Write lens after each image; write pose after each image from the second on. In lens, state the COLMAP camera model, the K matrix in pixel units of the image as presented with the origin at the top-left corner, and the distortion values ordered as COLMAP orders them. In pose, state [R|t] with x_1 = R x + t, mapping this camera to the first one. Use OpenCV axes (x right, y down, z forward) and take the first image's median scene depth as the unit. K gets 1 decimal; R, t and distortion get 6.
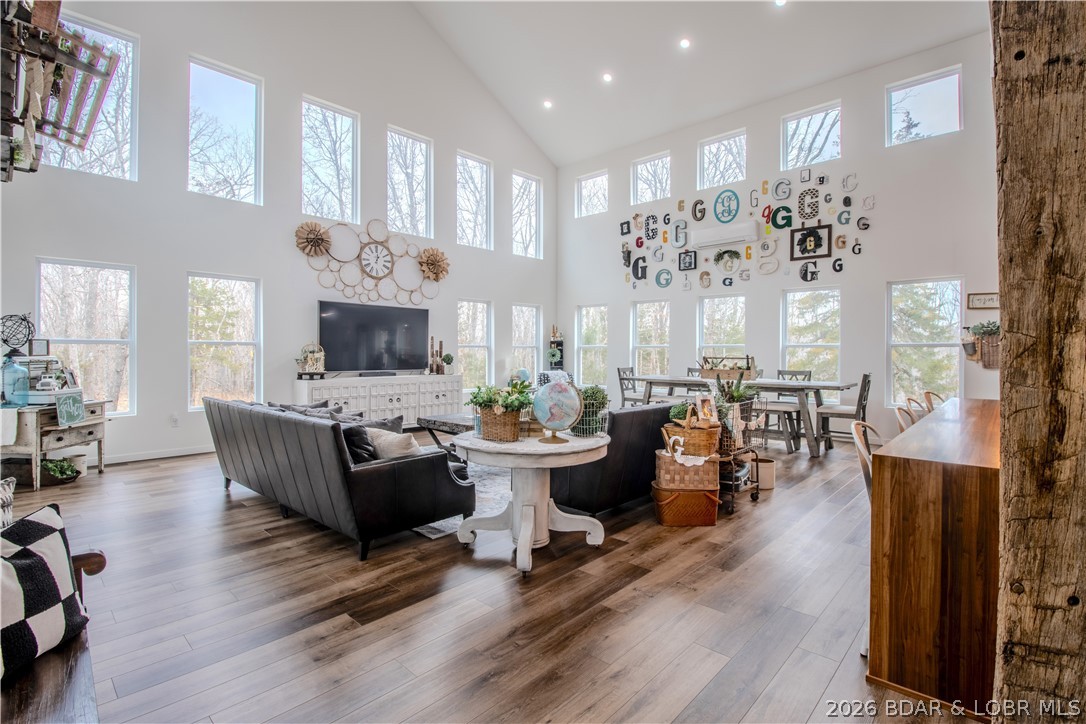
lens RADIAL K [[509.0, 0, 553.1], [0, 509.0, 358.8], [0, 0, 1]] dist [-0.007461, -0.007415]
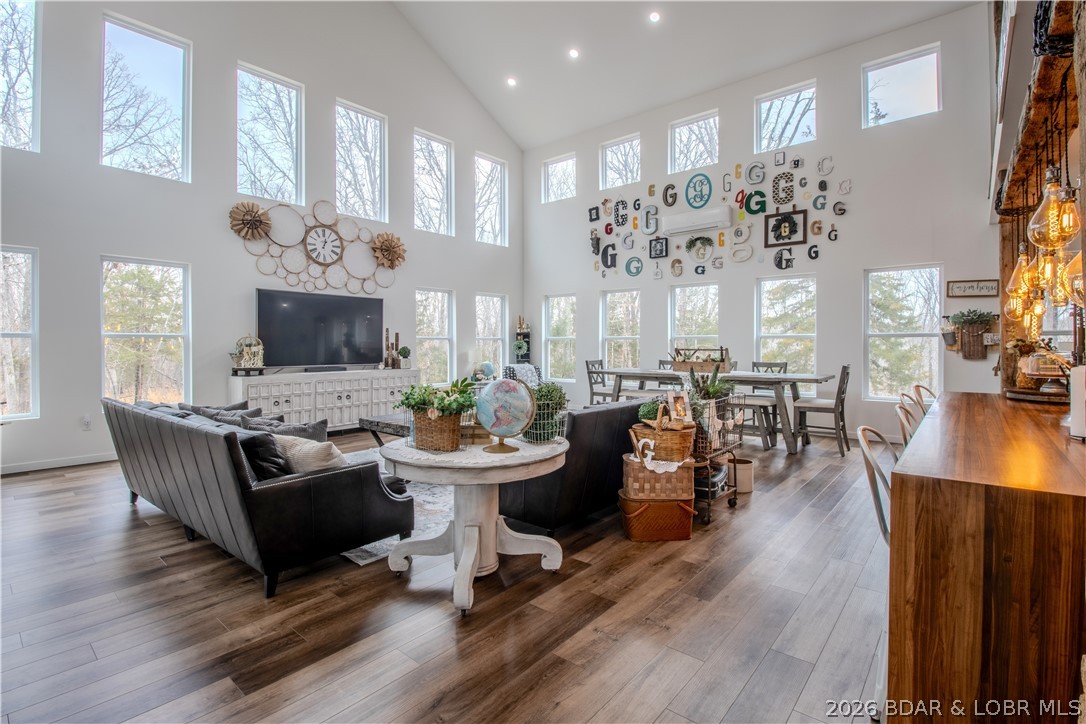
lens RADIAL K [[509.0, 0, 552.2], [0, 509.0, 351.8], [0, 0, 1]] dist [-0.007461, -0.007415]
pose [[0.998723, -0.005495, 0.050215, 0.020709], [0.005432, 0.999984, 0.001390, -0.000362], [-0.050222, -0.001116, 0.998737, 0.072538]]
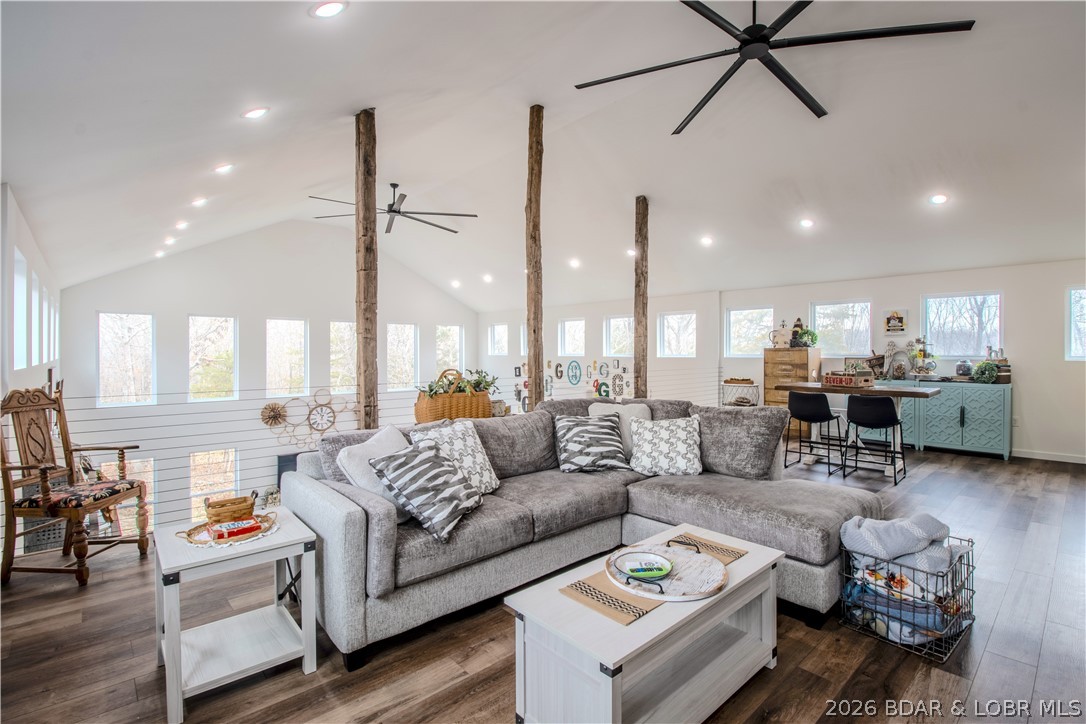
lens RADIAL K [[509.0, 0, 557.4], [0, 509.0, 353.9], [0, 0, 1]] dist [-0.007461, -0.007415]
pose [[0.996948, -0.000621, -0.078061, 0.502616], [0.000680, 1.000000, 0.000726, -0.439054], [0.078061, -0.000776, 0.996948, -0.445670]]
